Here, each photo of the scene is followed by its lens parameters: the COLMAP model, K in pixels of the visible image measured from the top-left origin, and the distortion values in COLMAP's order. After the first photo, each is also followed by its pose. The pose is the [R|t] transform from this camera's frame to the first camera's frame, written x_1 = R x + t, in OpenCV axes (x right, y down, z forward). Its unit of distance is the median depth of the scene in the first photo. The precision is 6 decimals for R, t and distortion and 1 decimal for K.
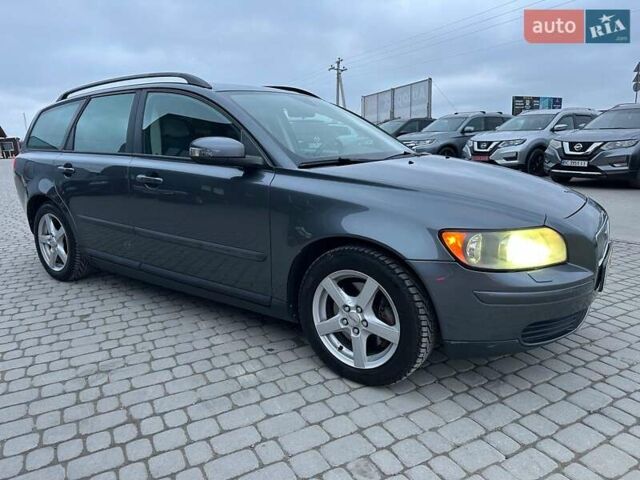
lens RADIAL K [[445.2, 0, 320.0], [0, 445.2, 240.0], [0, 0, 1]] dist [0.096274, -0.119727]
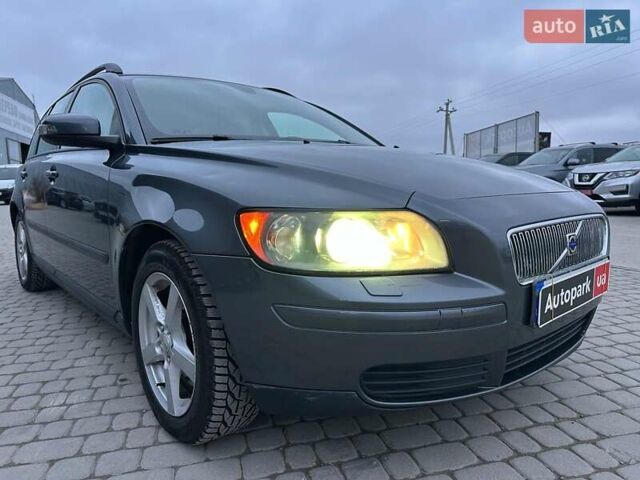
lens RADIAL K [[449.7, 0, 323.6], [0, 449.7, 243.1], [0, 0, 1]] dist [0.064313, -0.078752]
pose [[0.971717, 0.030222, -0.234205, 0.087568], [-0.051284, 0.995114, -0.084369, 0.012235], [0.230511, 0.093994, 0.968519, 0.062547]]
